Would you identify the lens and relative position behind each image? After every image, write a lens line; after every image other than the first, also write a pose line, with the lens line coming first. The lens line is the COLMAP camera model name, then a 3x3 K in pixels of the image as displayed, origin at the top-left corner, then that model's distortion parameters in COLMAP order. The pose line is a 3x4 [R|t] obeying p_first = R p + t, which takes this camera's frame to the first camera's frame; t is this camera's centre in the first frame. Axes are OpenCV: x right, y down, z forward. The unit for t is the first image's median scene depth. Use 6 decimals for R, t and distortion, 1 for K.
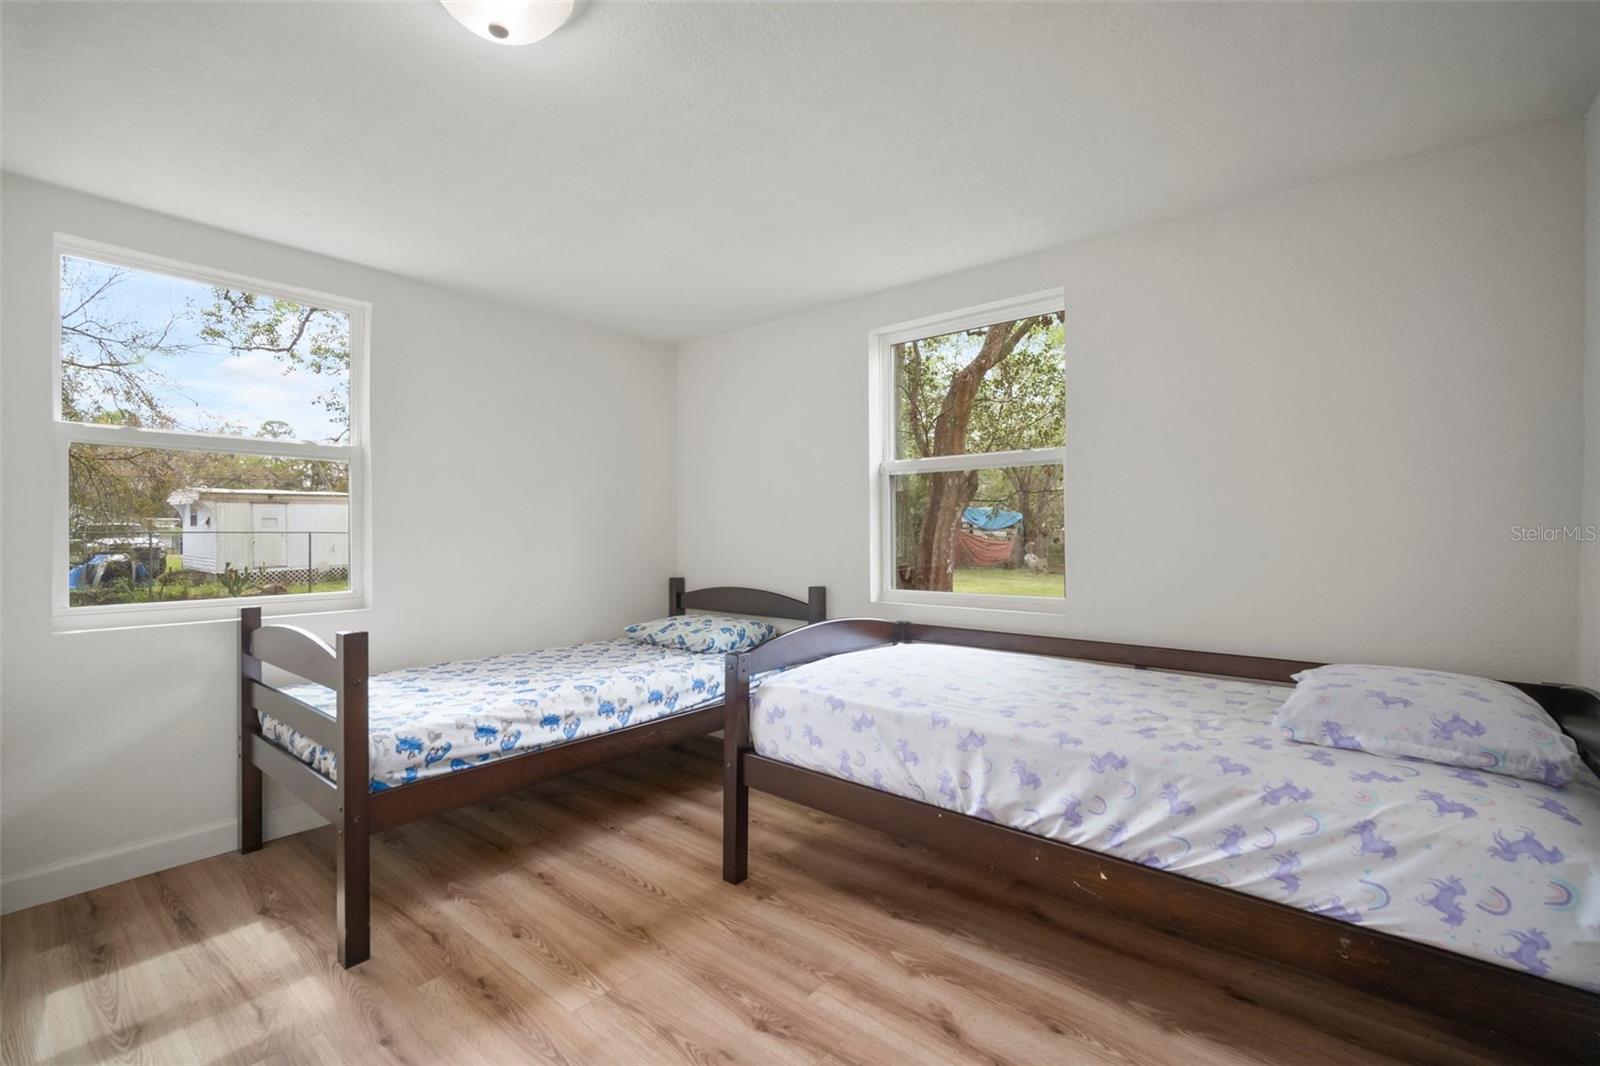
lens RADIAL K [[706.2, 0, 806.5], [0, 706.2, 535.5], [0, 0, 1]] dist [-0.009741, 0.002749]
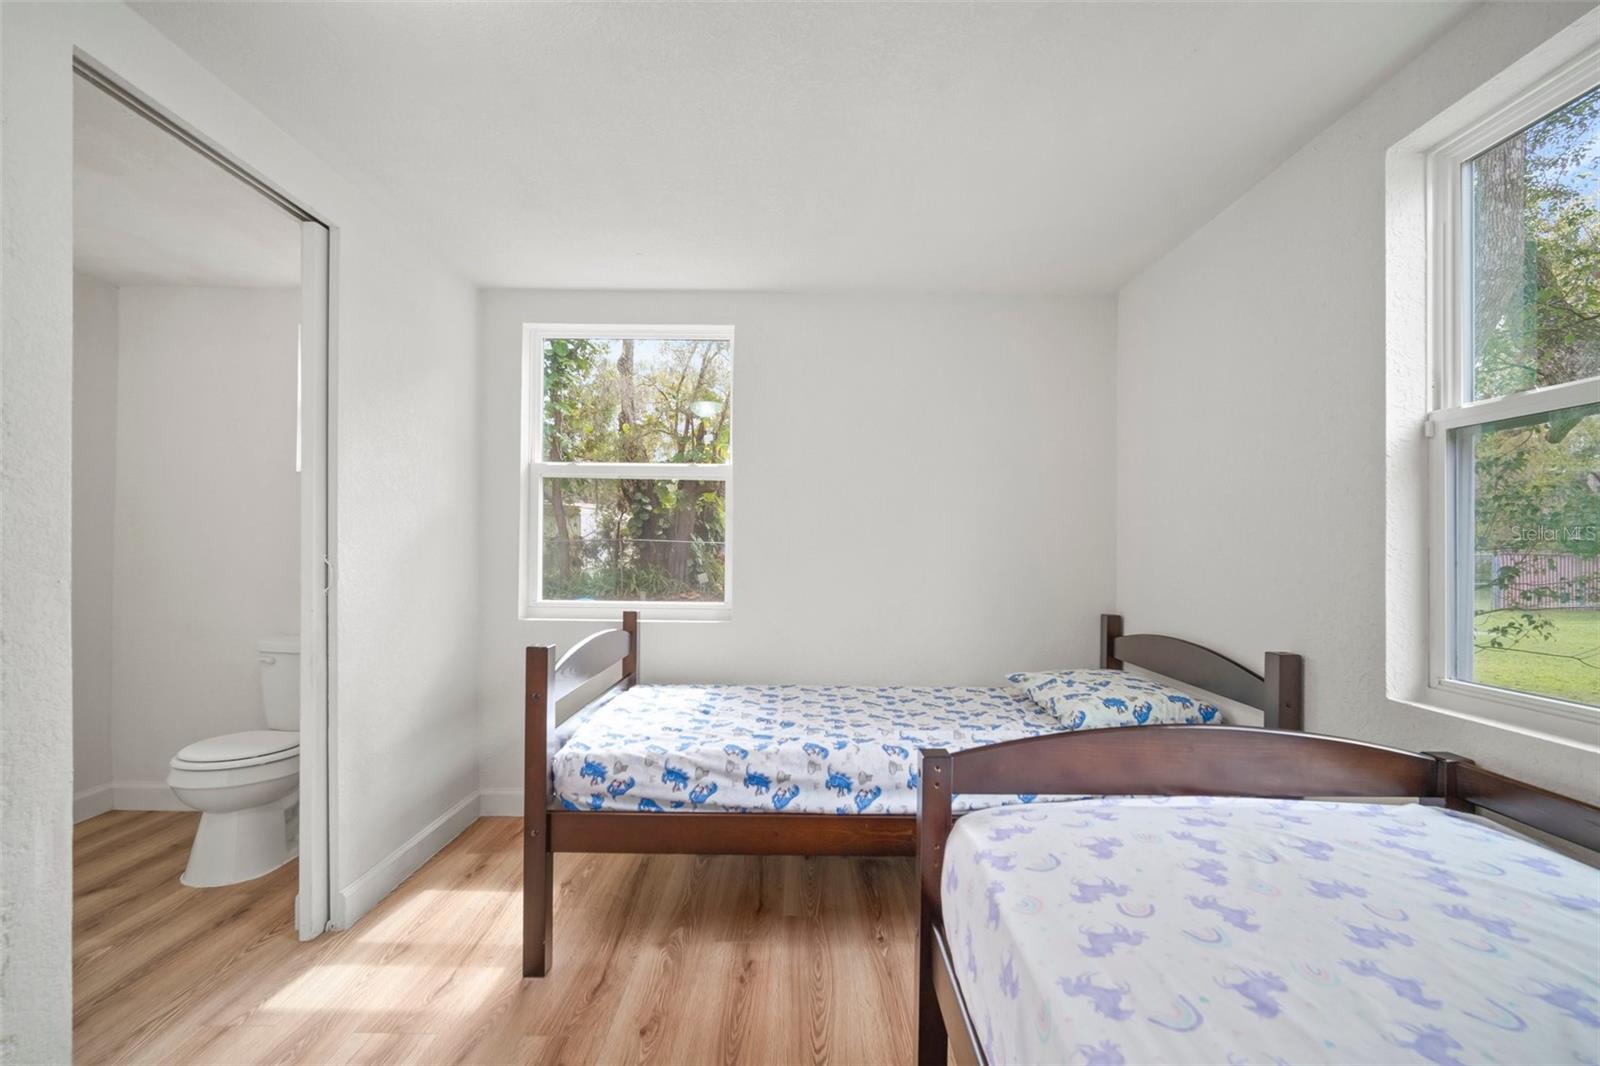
lens RADIAL K [[706.2, 0, 798.1], [0, 706.2, 541.6], [0, 0, 1]] dist [-0.009741, 0.002749]
pose [[0.626759, 0.005466, -0.779194, 0.280391], [-0.014326, 0.999887, -0.004510, -0.009907], [0.779081, 0.013989, 0.626767, 0.487481]]
